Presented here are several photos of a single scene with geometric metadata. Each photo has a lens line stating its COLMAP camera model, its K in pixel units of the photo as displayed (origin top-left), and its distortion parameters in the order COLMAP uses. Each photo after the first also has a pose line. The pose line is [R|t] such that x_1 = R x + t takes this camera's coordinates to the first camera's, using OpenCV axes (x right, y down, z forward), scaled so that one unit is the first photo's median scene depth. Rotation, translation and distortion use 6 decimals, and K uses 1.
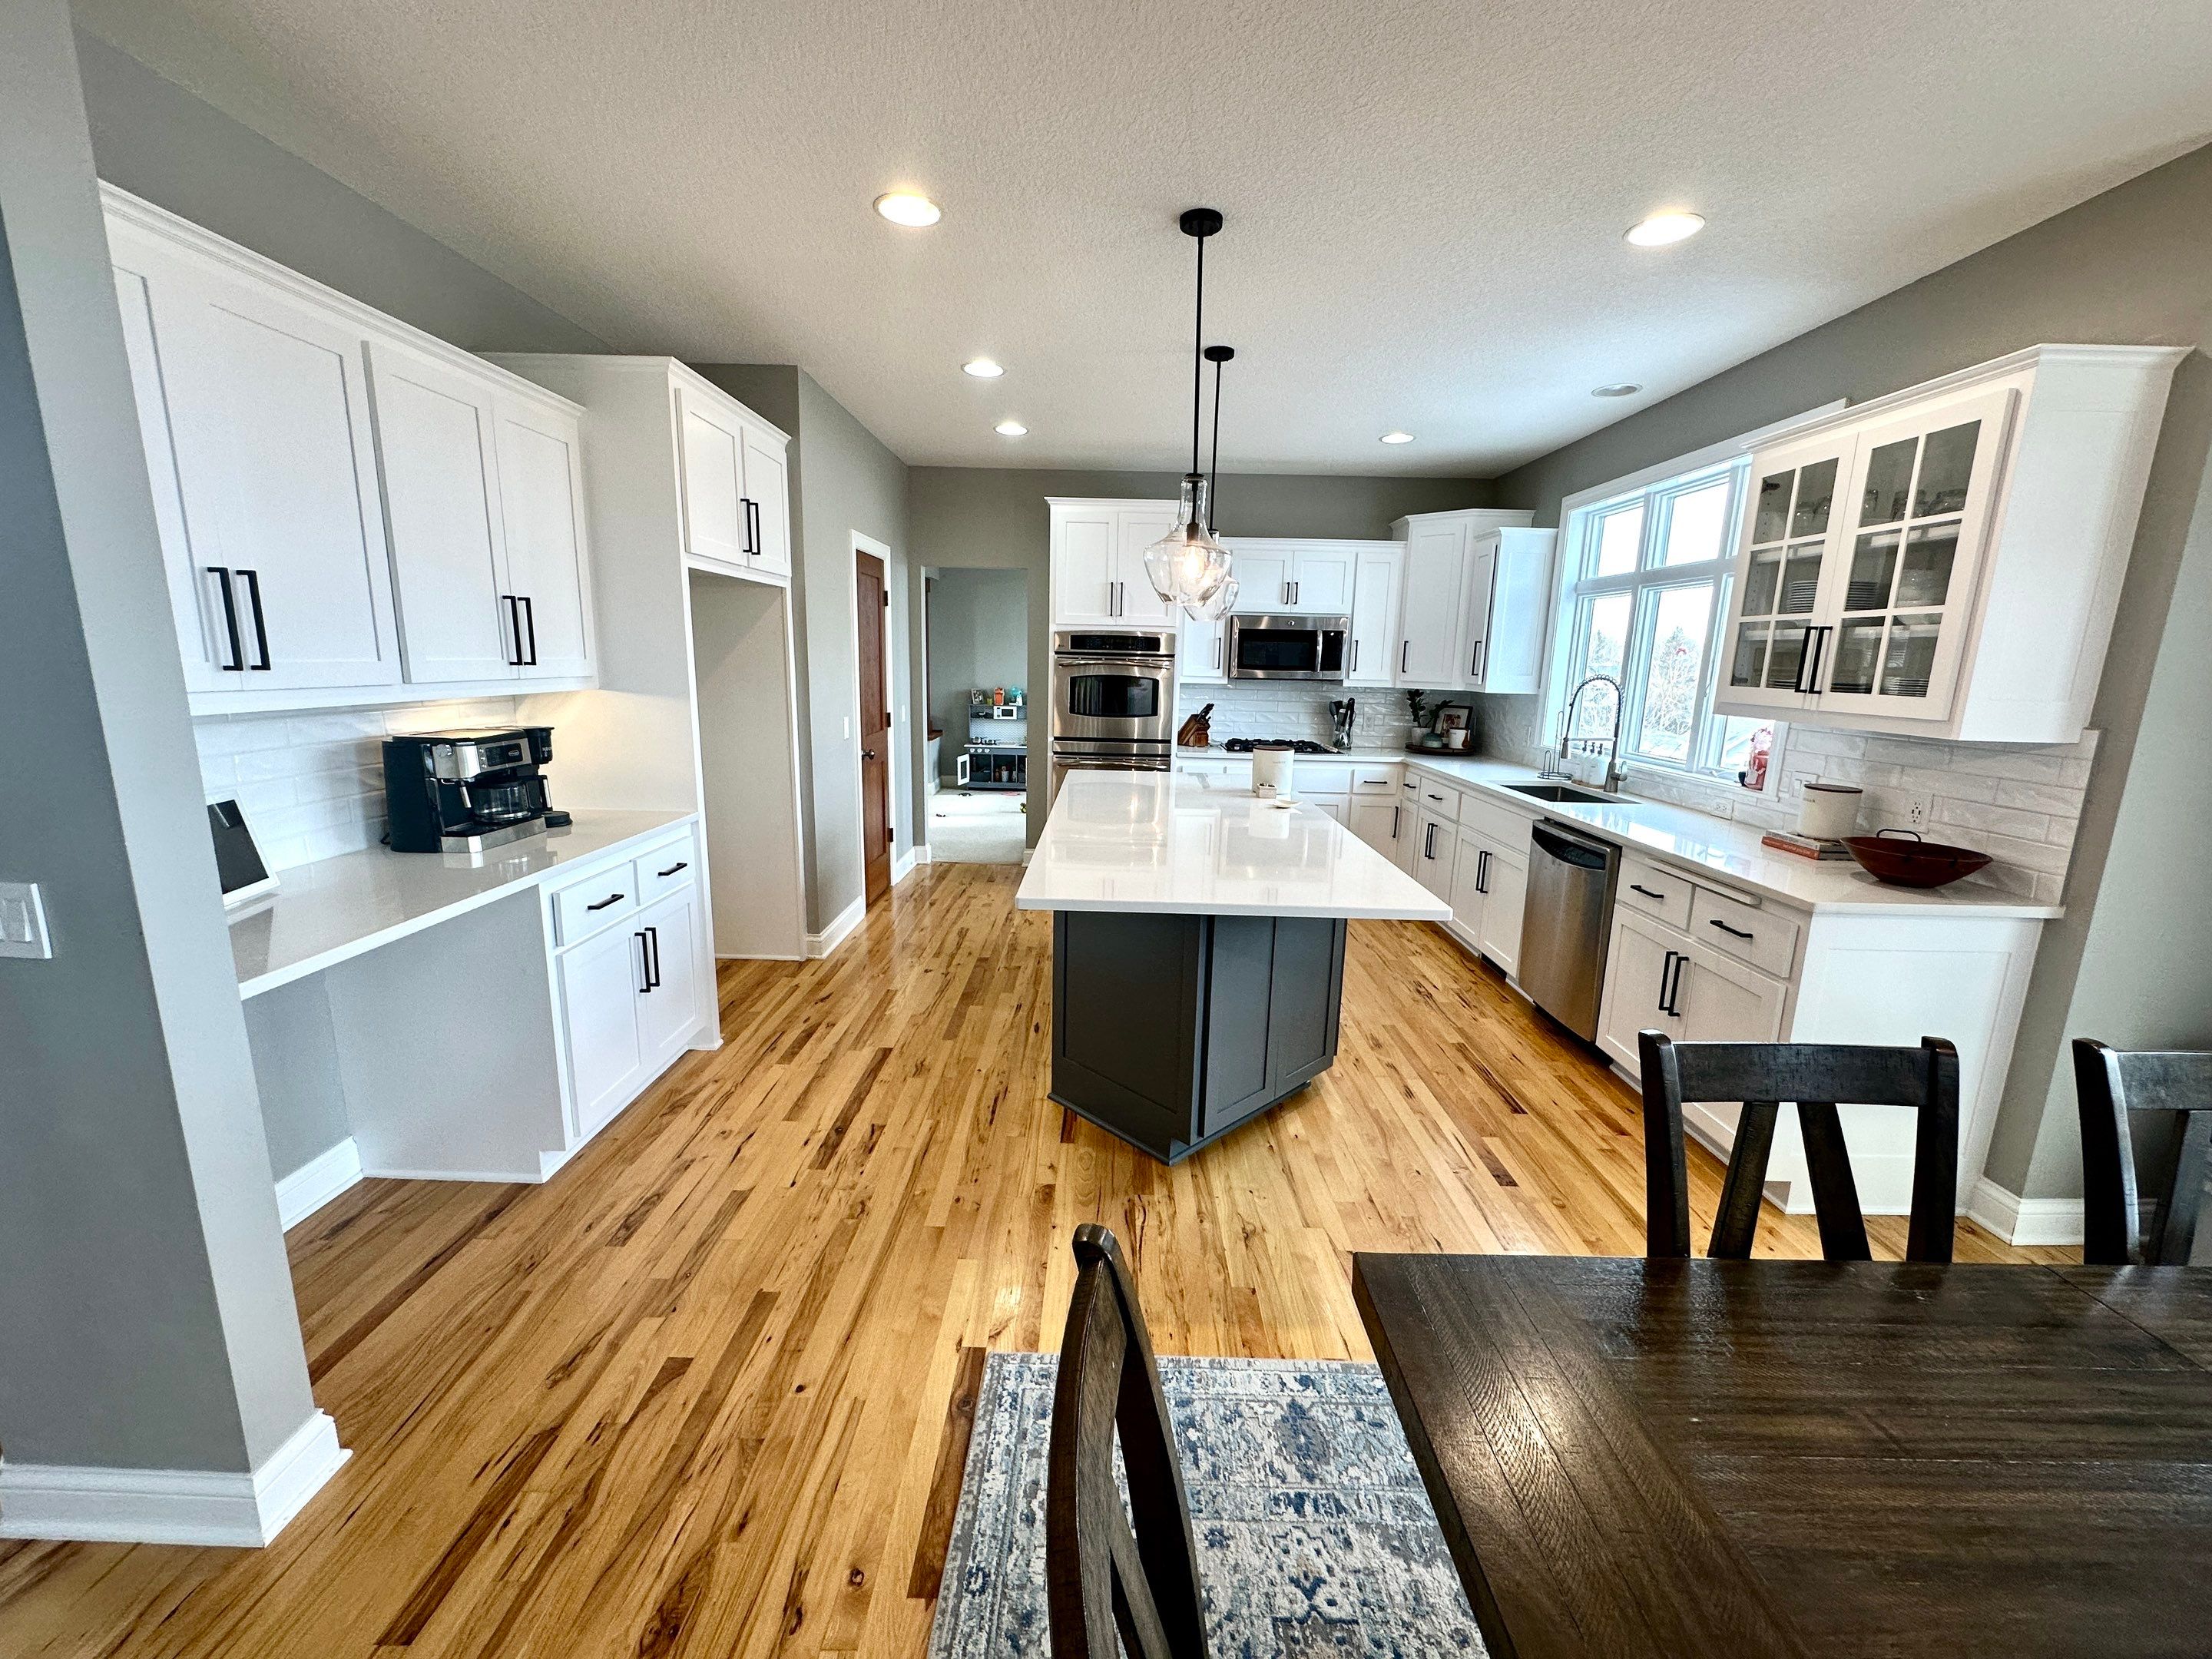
lens RADIAL K [[880.9, 0, 1109.0], [0, 880.9, 829.1], [0, 0, 1]] dist [-0.005719, 0.001564]
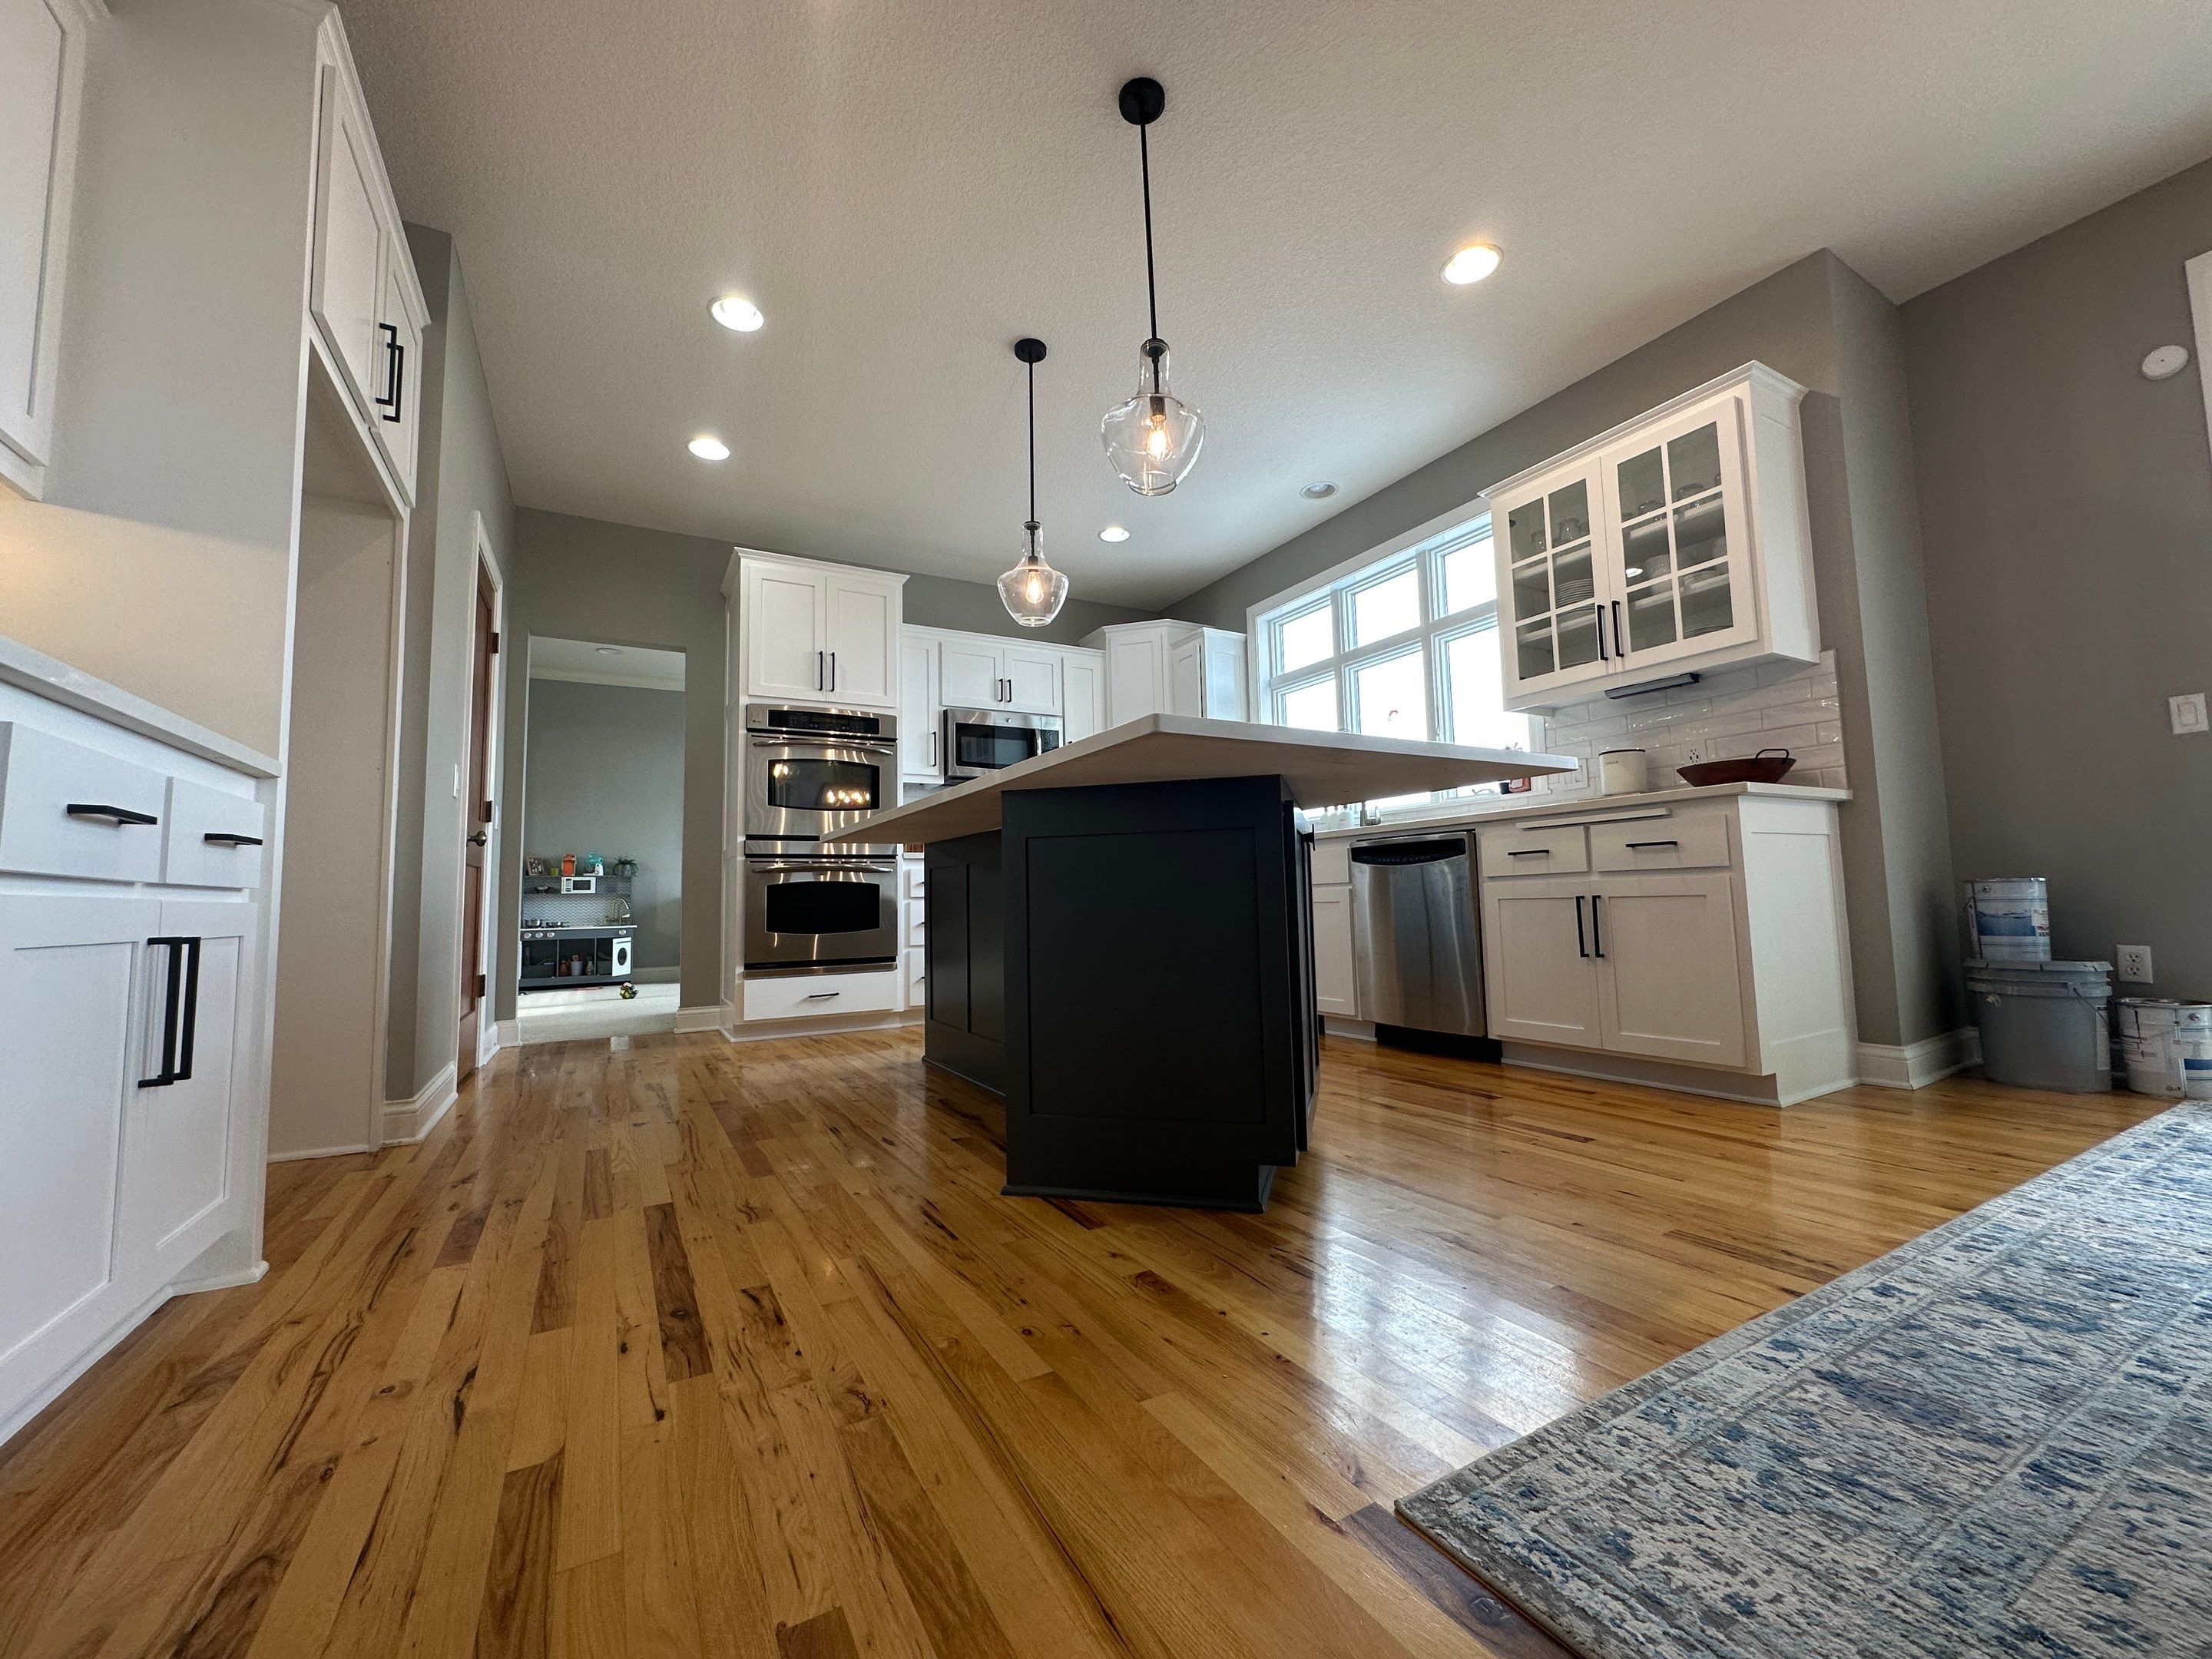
lens RADIAL K [[880.9, 0, 1110.5], [0, 880.9, 826.8], [0, 0, 1]] dist [-0.005719, 0.001564]
pose [[0.864396, -0.002462, 0.502805, -0.325155], [0.141180, 0.960949, -0.238003, 0.217834], [-0.482584, 0.276714, 0.830988, 0.376551]]
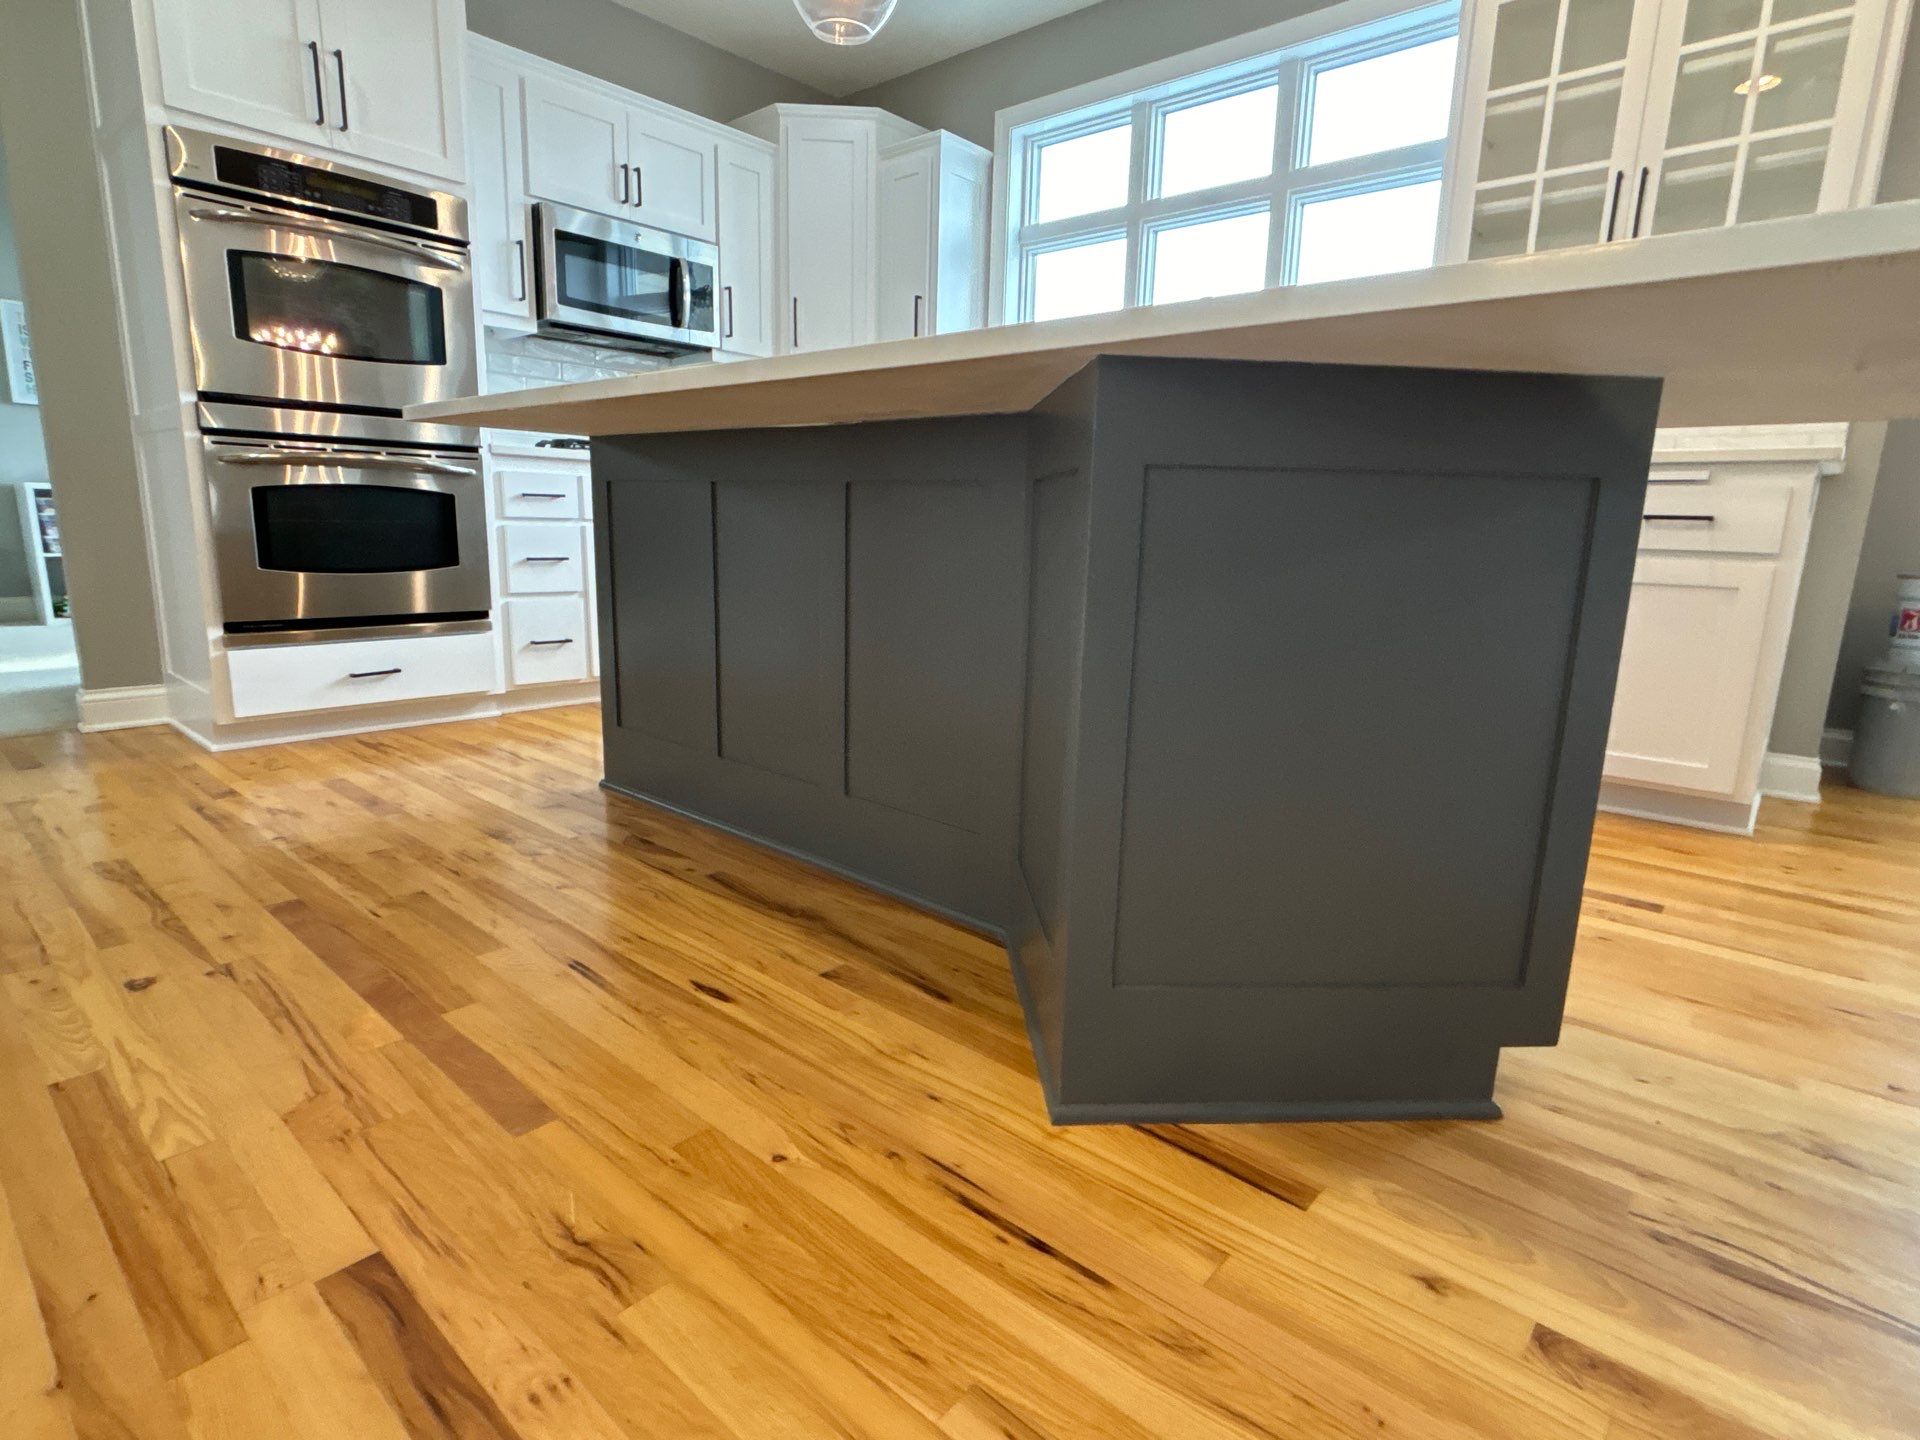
lens RADIAL K [[982.3, 0, 961.3], [0, 982.3, 719.5], [0, 0, 1]] dist [-0.005764, 0.000590]
pose [[0.653153, -0.157437, 0.740679, -0.364817], [0.135669, 0.986650, 0.090083, 0.108730], [-0.744973, 0.041649, 0.665793, 0.779111]]
